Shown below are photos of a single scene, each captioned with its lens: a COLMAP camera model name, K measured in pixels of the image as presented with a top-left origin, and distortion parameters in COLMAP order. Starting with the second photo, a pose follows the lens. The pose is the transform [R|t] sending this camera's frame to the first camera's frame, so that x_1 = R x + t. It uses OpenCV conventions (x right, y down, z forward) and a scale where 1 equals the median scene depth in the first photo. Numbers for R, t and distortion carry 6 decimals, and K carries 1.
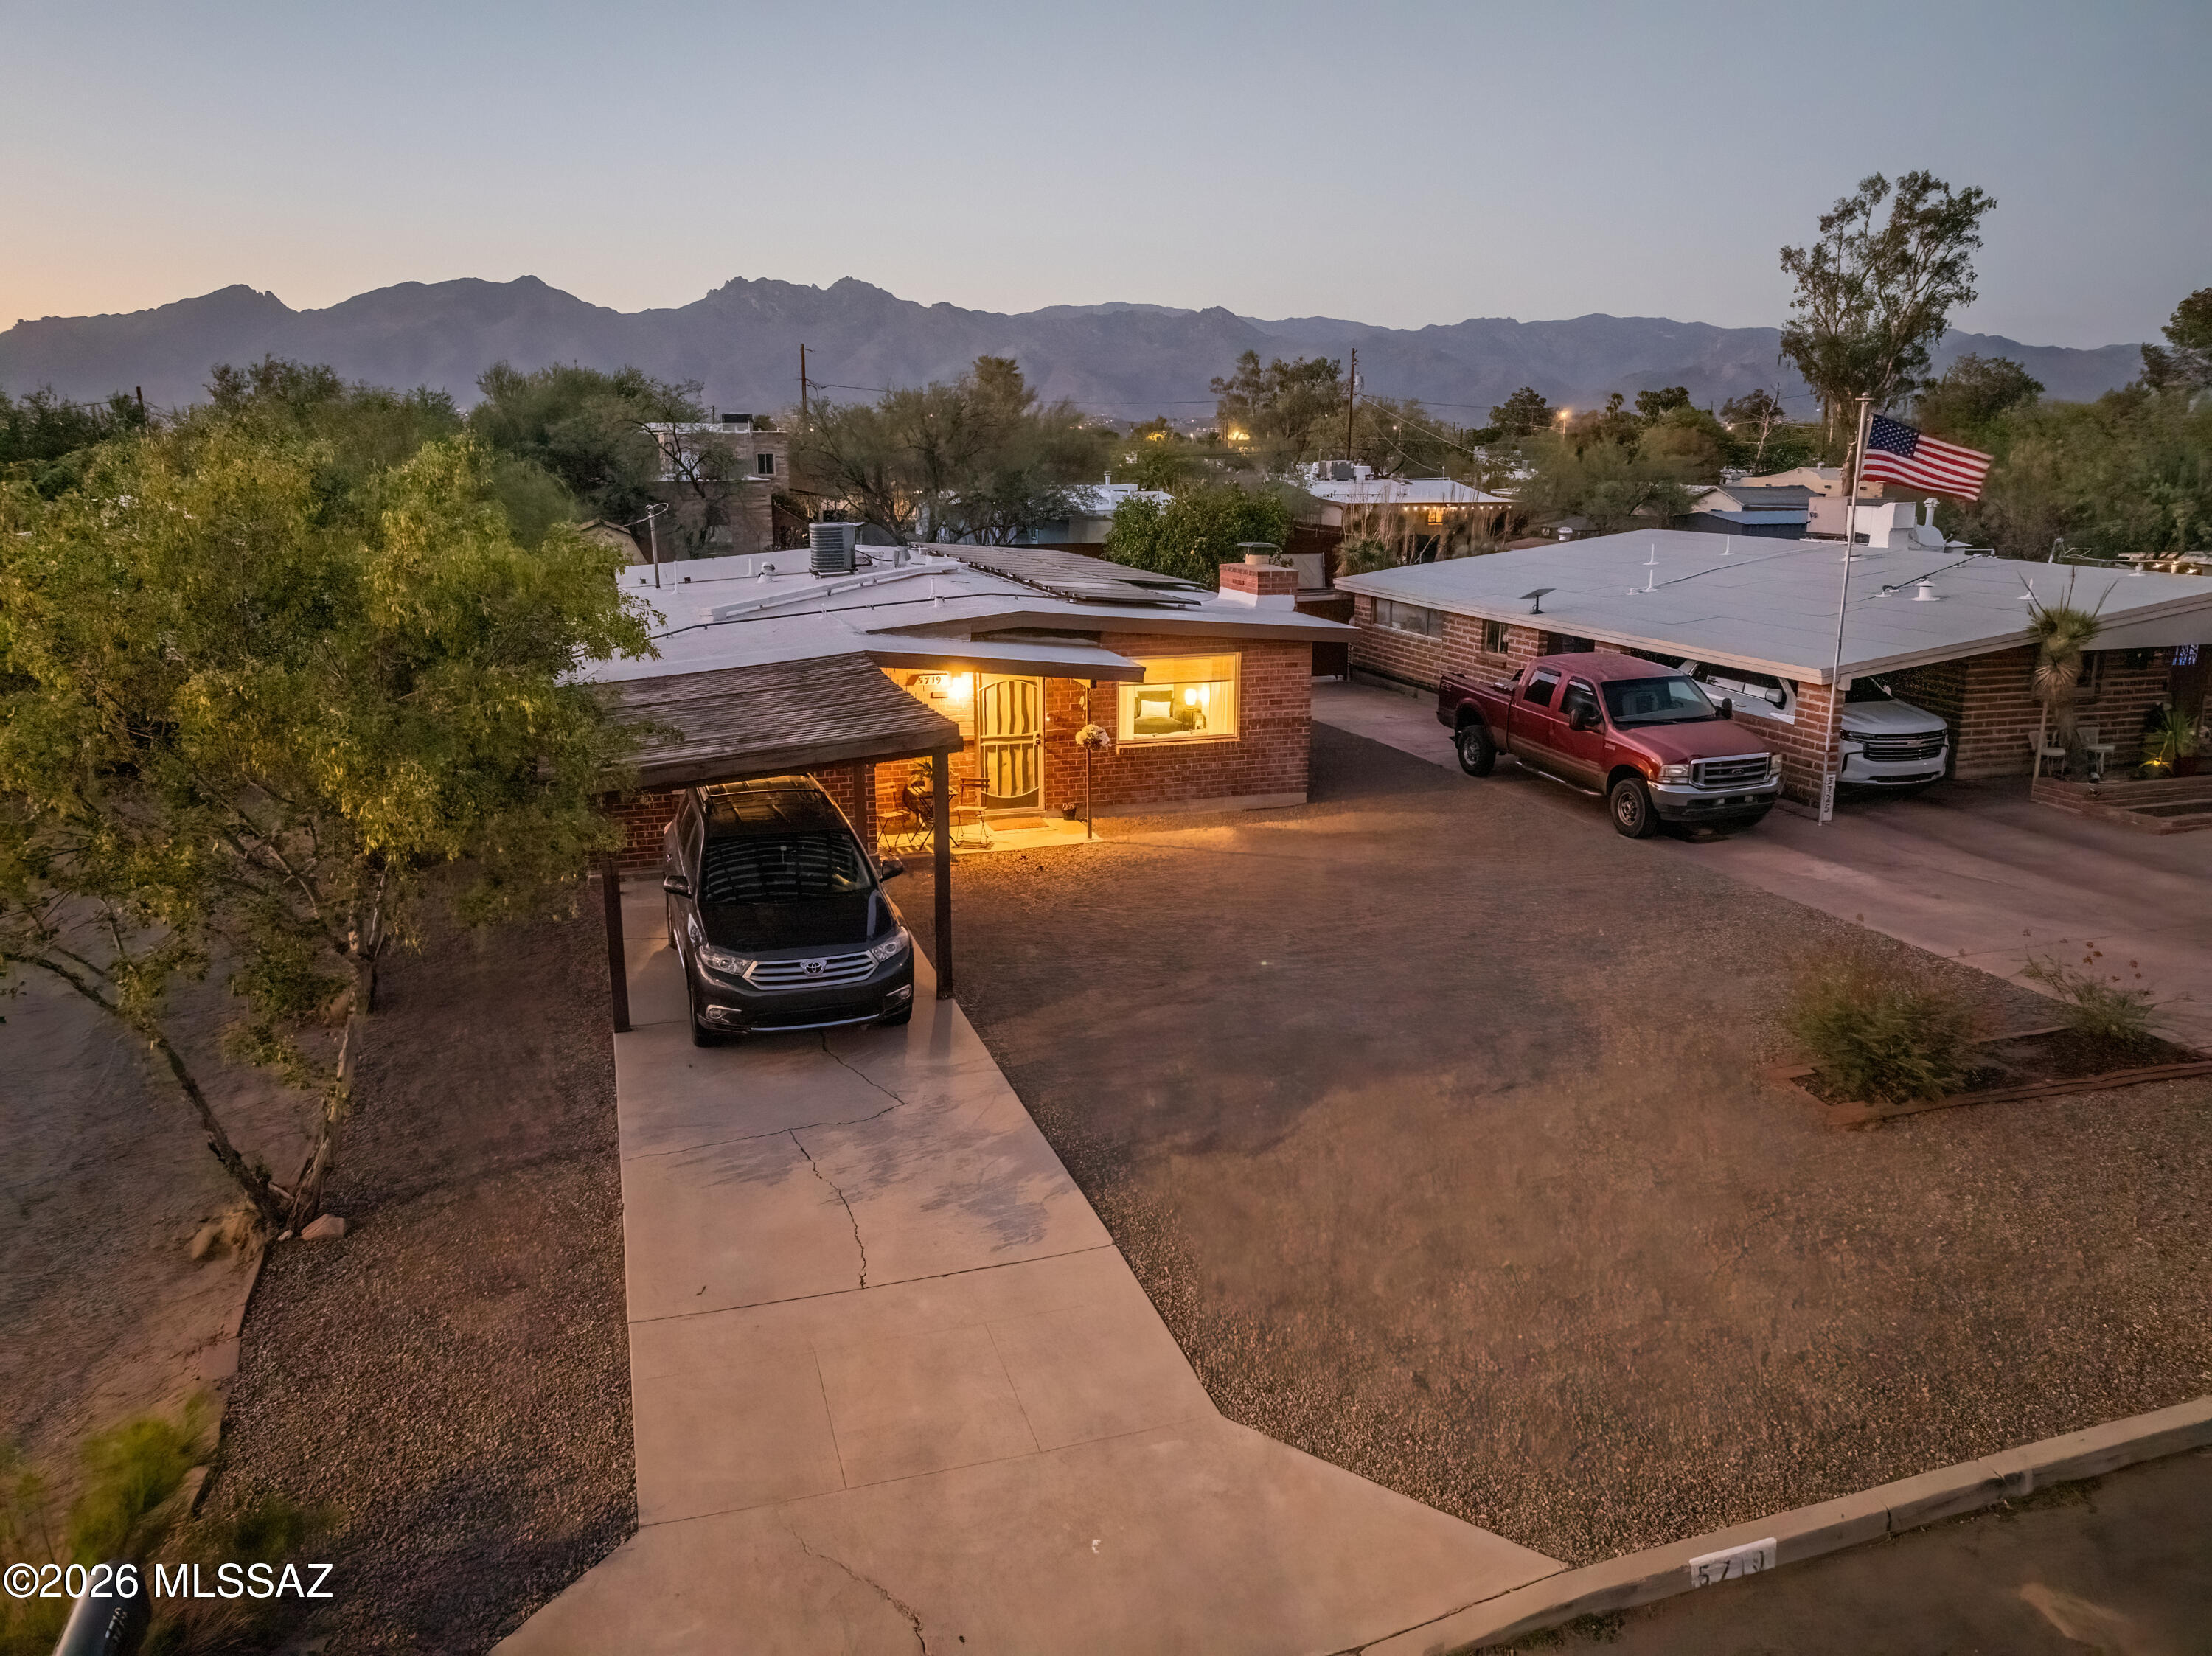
lens RADIAL K [[1552.2, 0, 1102.6], [0, 1552.2, 834.3], [0, 0, 1]] dist [-0.042495, 0.010110]
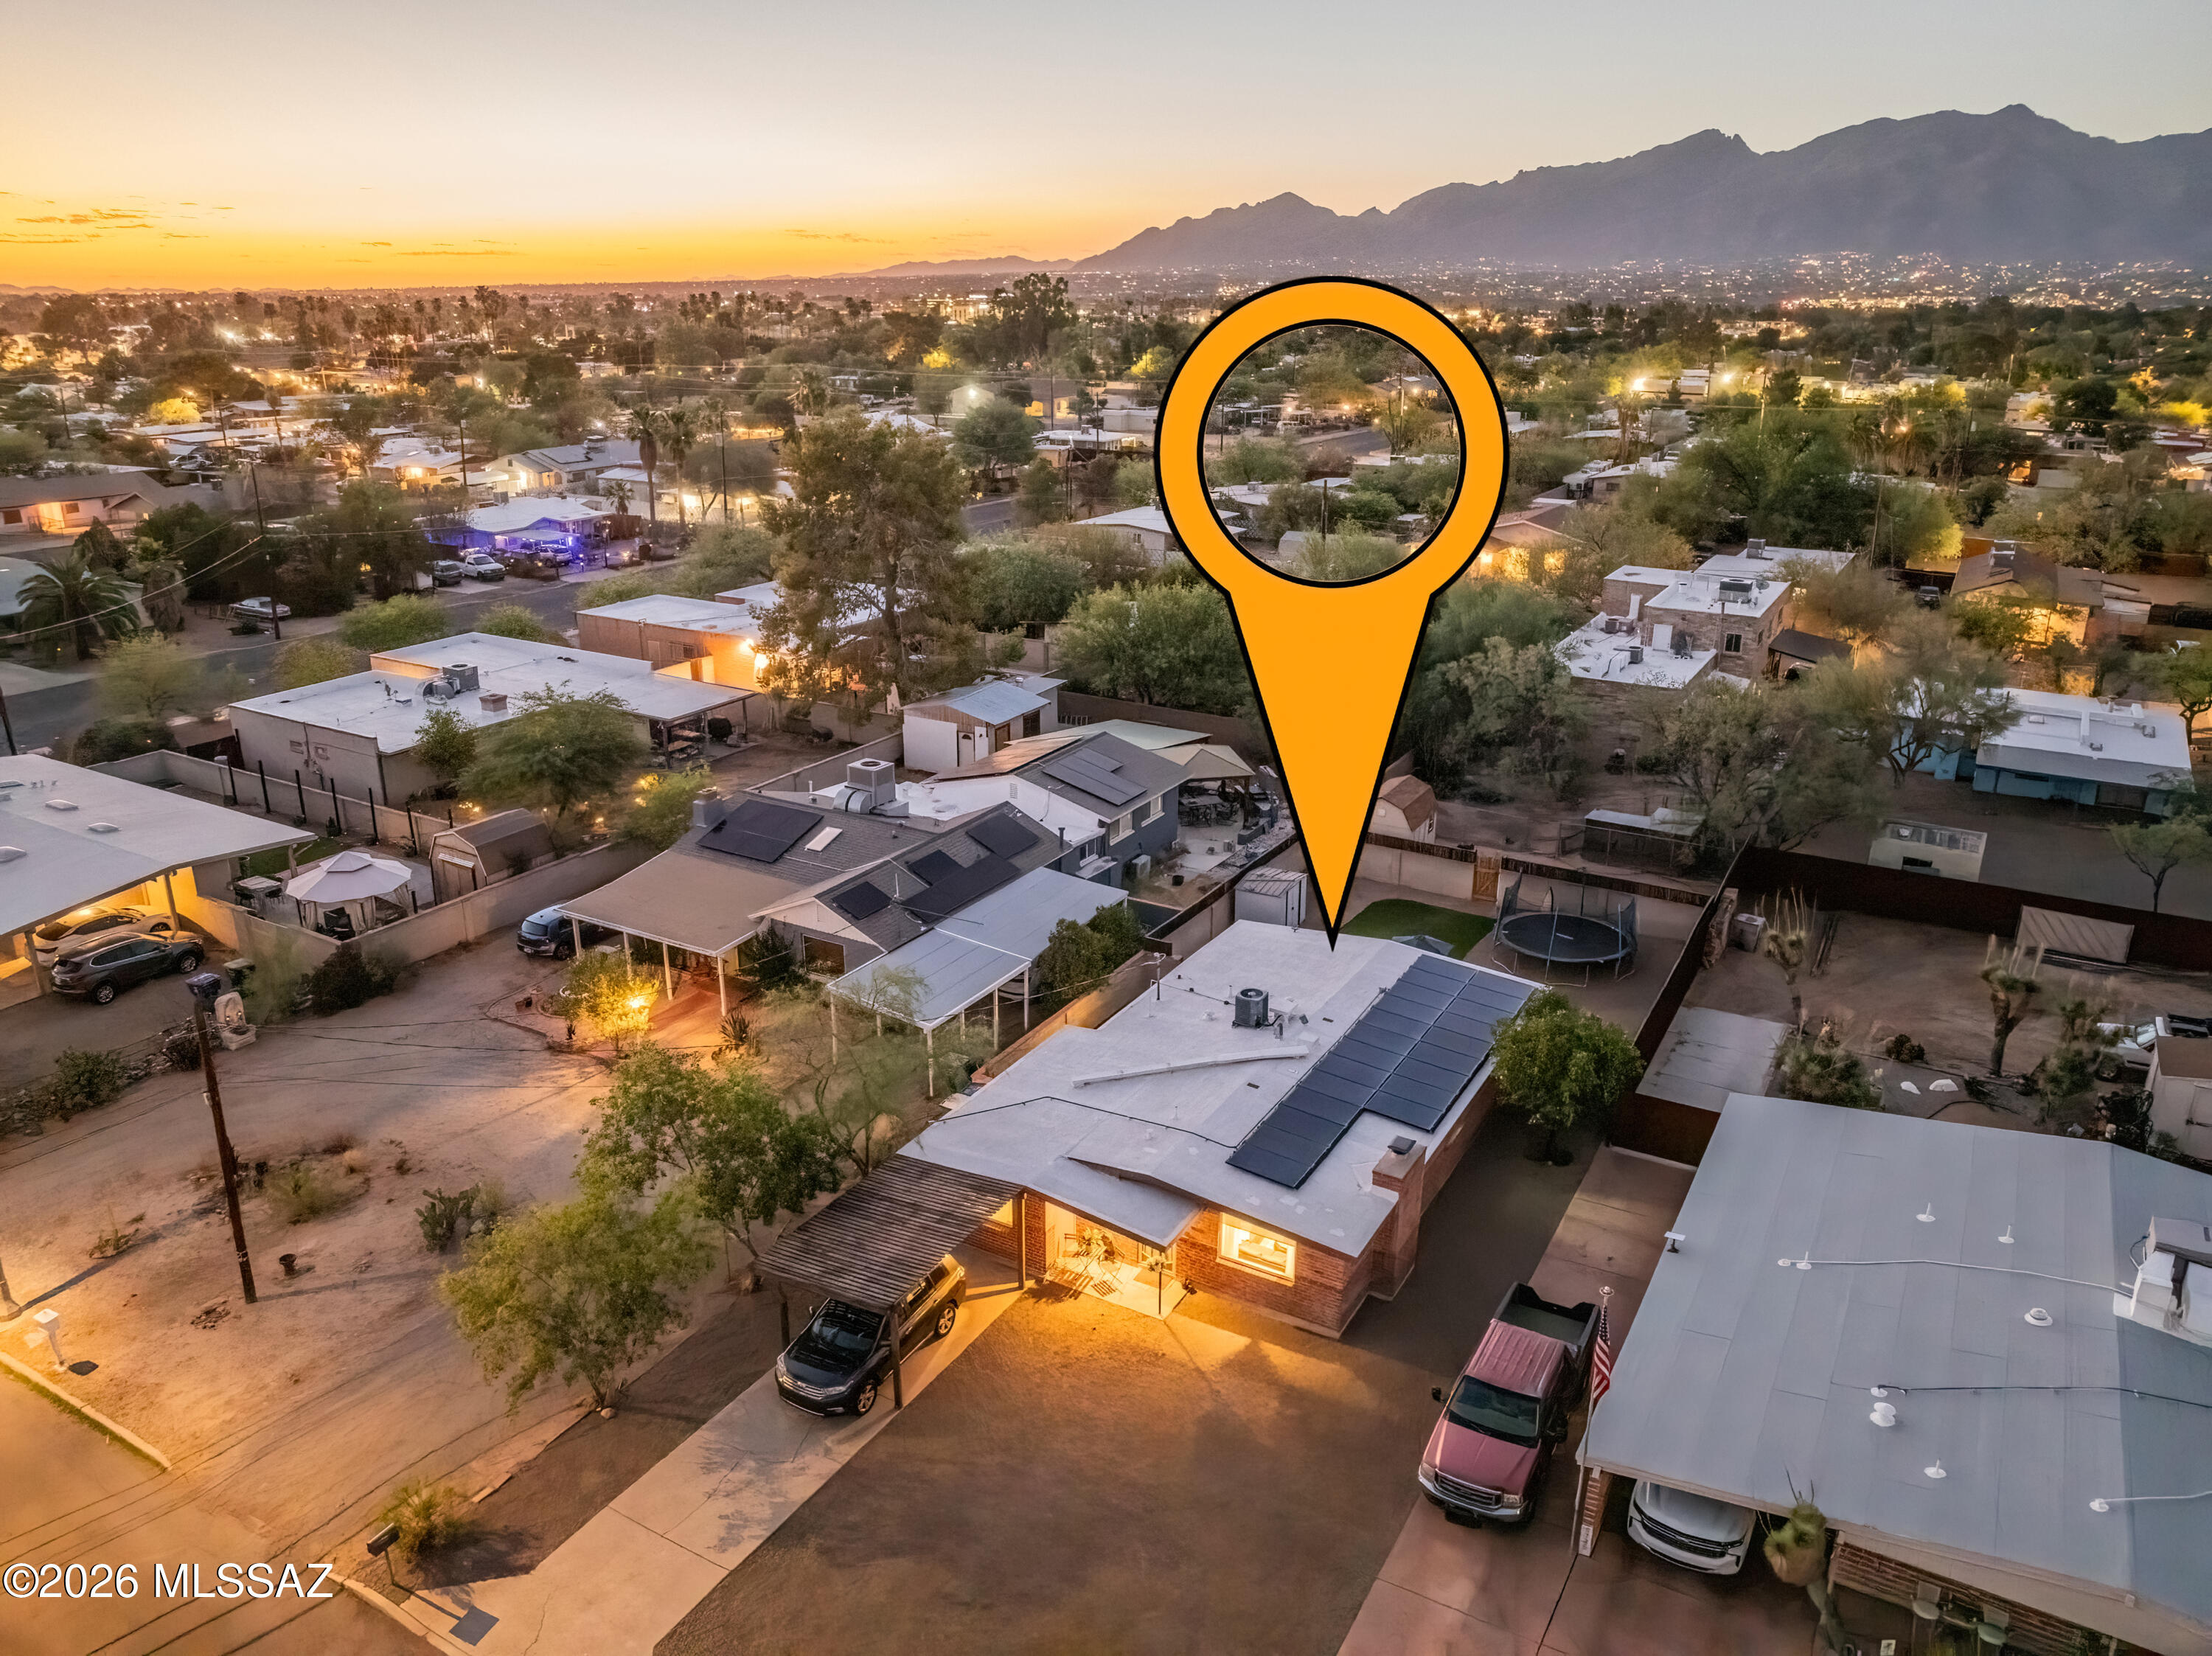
lens RADIAL K [[1551.8, 0, 1111.0], [0, 1551.8, 828.1], [0, 0, 1]] dist [-0.040012, 0.007057]
pose [[0.670115, 0.250024, -0.698881, 1.211803], [-0.186253, 0.968077, 0.167741, -0.946910], [0.718510, 0.017763, 0.695290, -0.247544]]
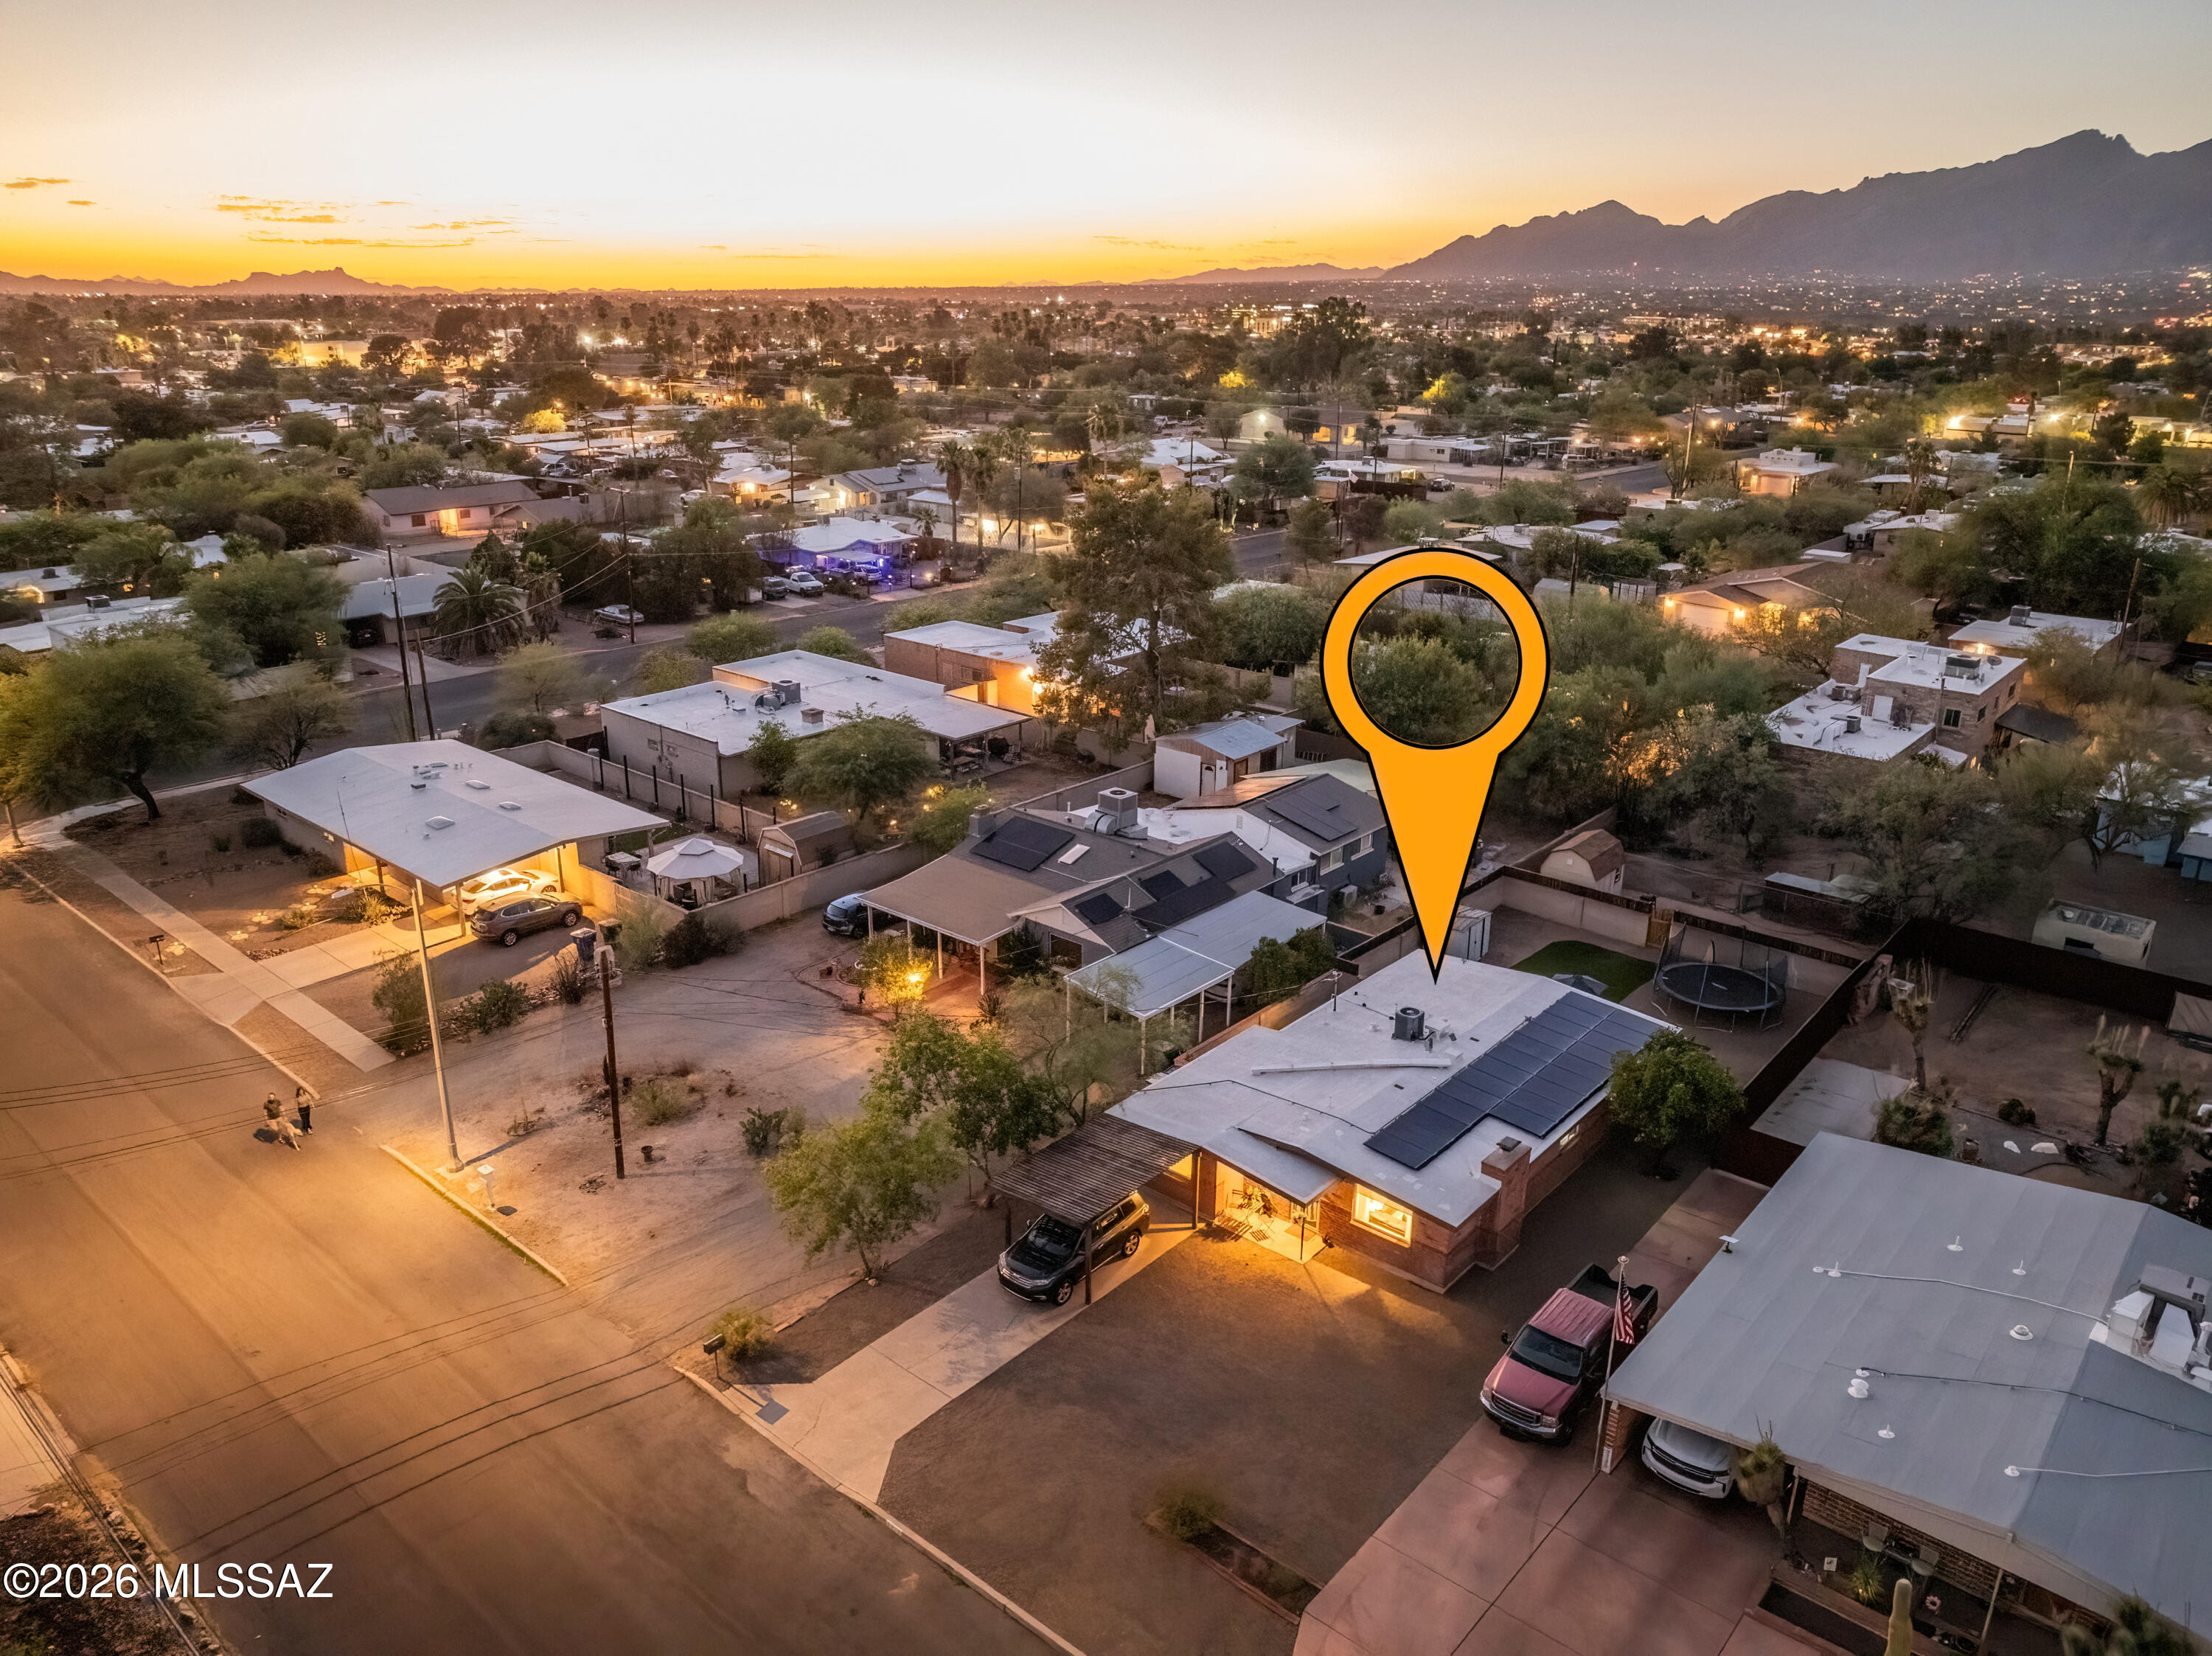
lens RADIAL K [[1549.4, 0, 1114.6], [0, 1549.4, 833.5], [0, 0, 1]] dist [-0.038102, 0.008318]
pose [[0.521931, 0.288407, -0.802751, 1.672679], [-0.216853, 0.955049, 0.202131, -1.115681], [0.824963, 0.068581, 0.561011, -0.503973]]
